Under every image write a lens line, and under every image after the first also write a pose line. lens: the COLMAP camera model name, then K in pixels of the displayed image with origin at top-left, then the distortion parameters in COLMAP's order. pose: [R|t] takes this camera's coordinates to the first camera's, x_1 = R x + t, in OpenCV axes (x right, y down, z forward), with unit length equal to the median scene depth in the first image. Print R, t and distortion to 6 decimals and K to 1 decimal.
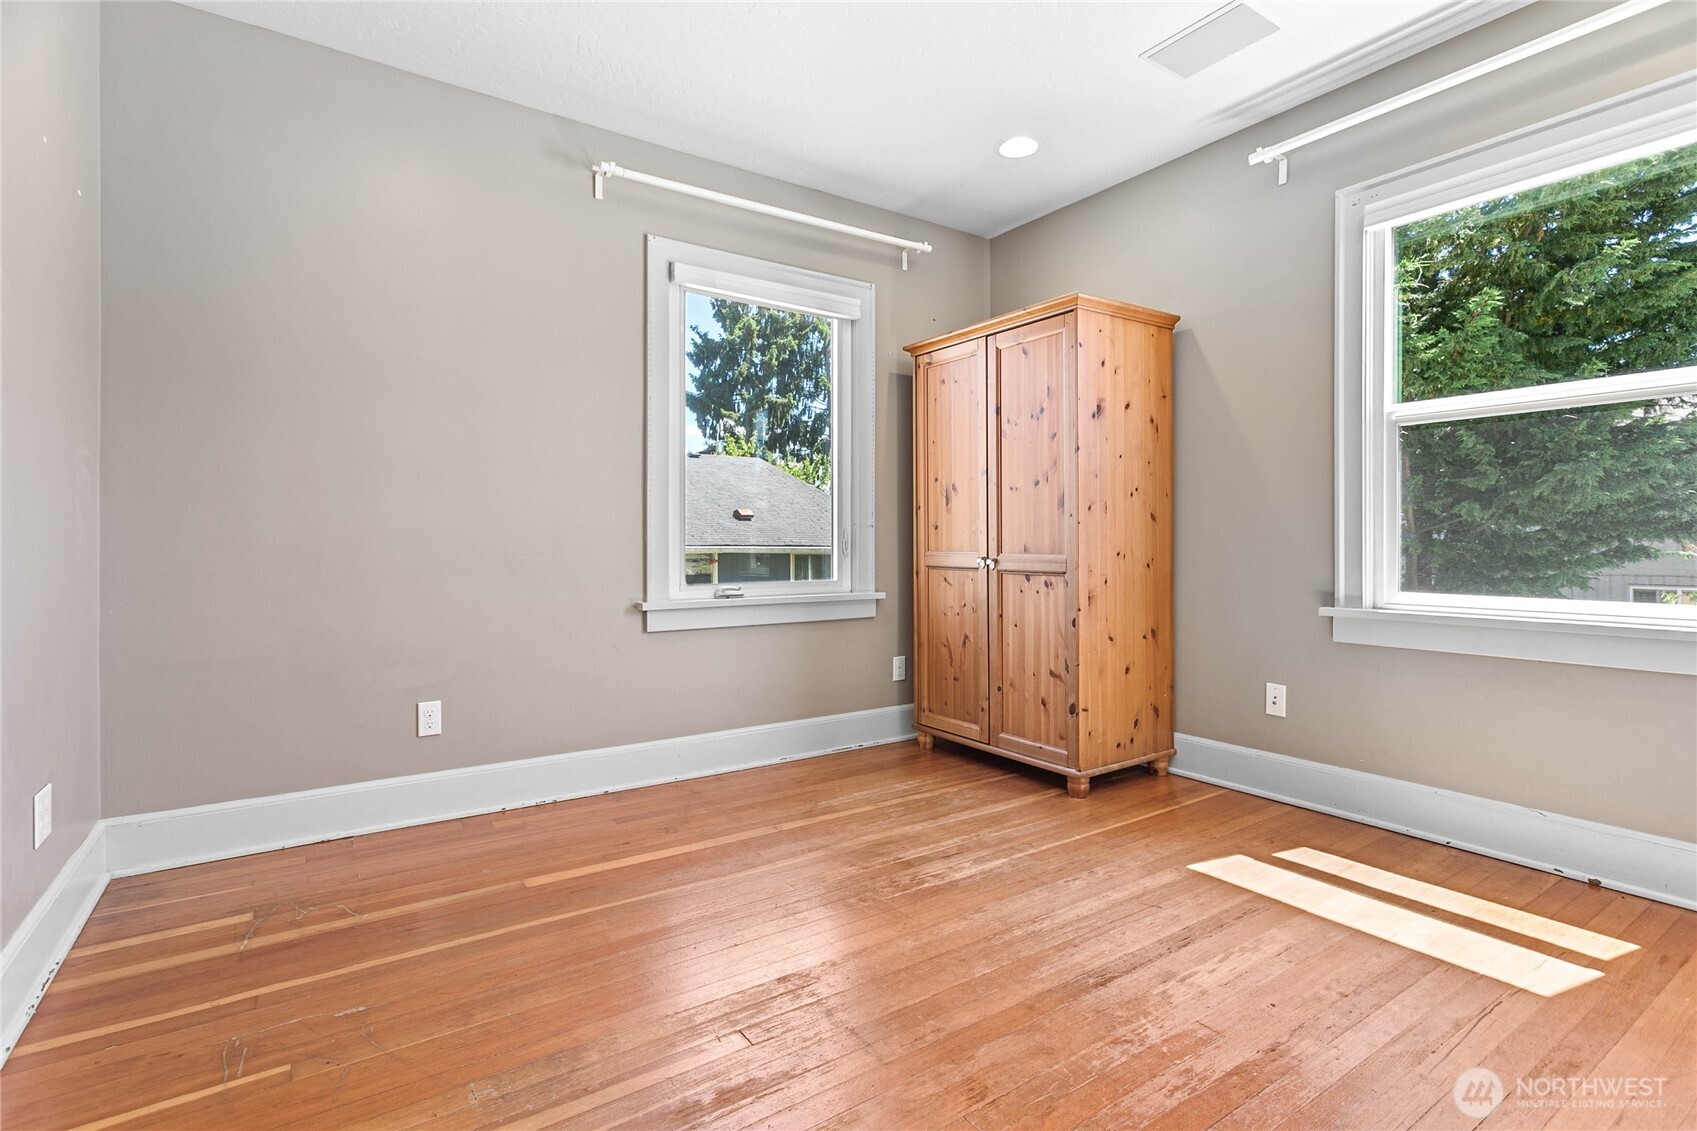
lens RADIAL K [[808.9, 0, 843.9], [0, 808.9, 557.4], [0, 0, 1]] dist [0.000520, 0.000311]
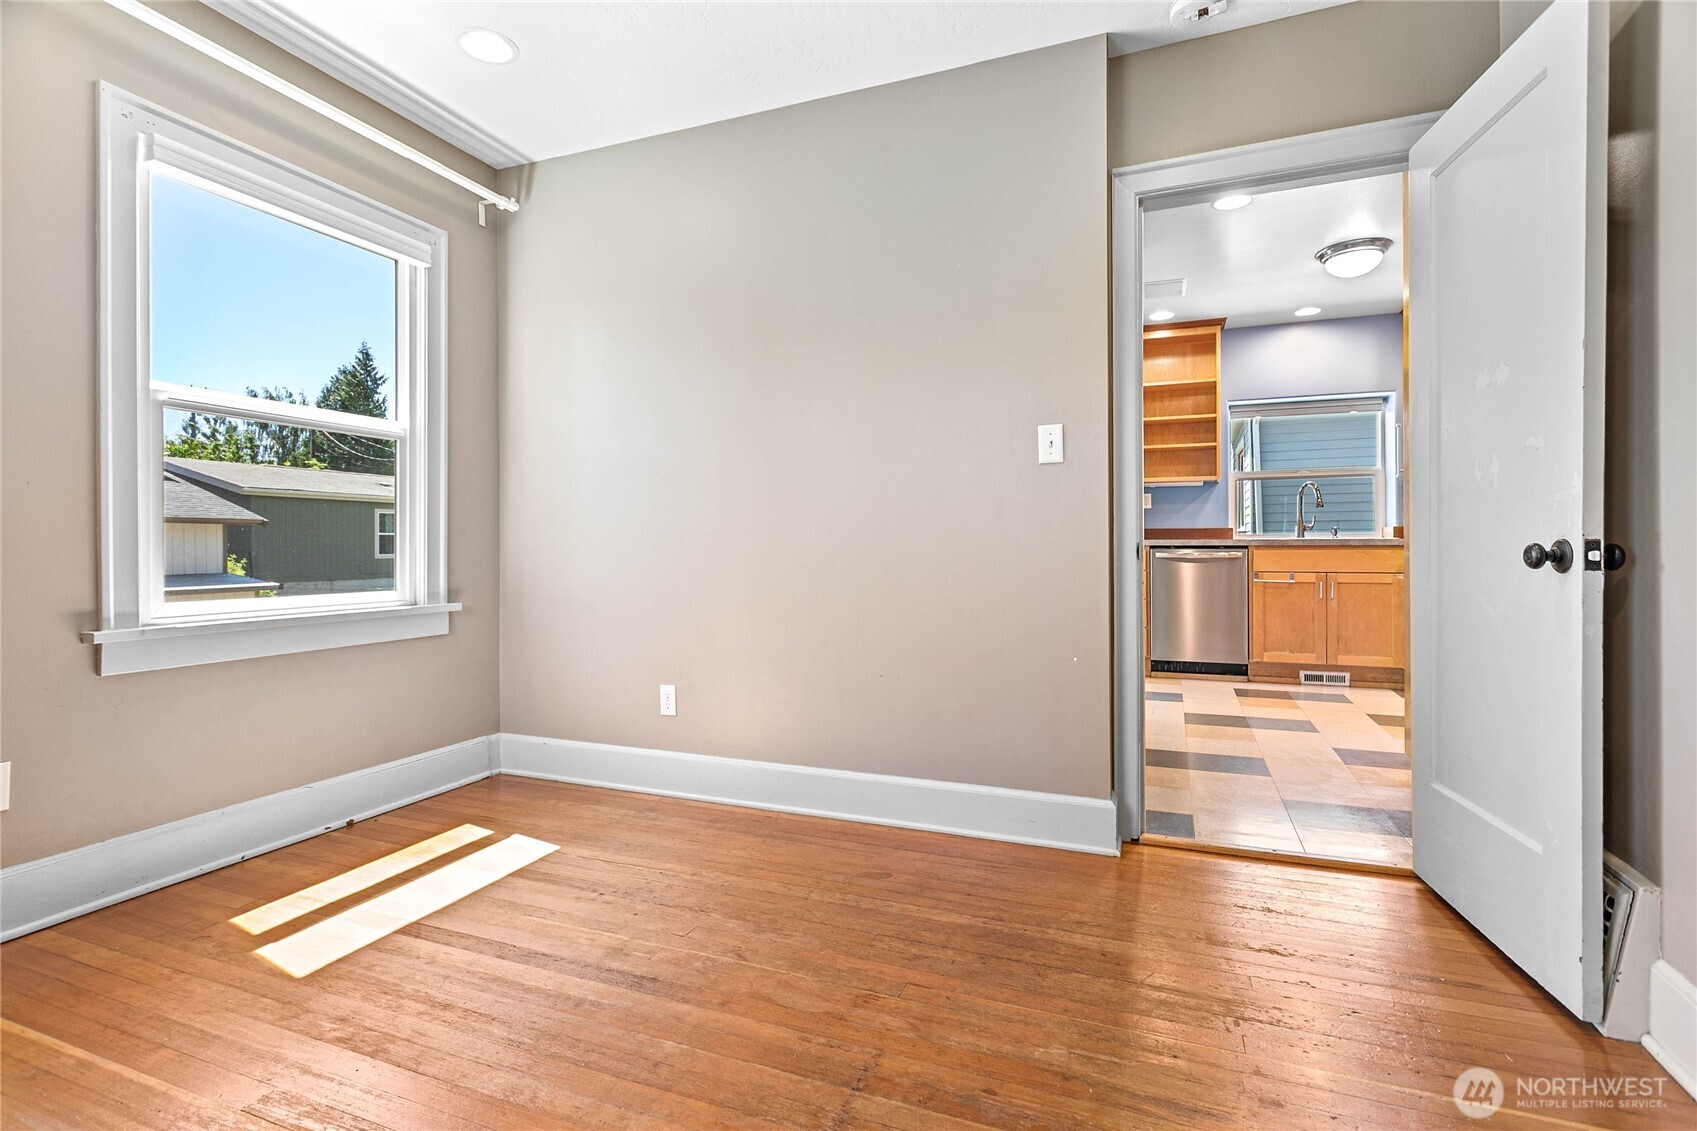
lens RADIAL K [[807.5, 0, 848.8], [0, 807.5, 540.5], [0, 0, 1]] dist [0.001640, 0.000570]
pose [[-0.565102, 0.008840, 0.824974, -0.474576], [0.016202, 0.999869, 0.000384, -0.013629], [-0.824862, 0.013583, -0.565171, 0.978563]]
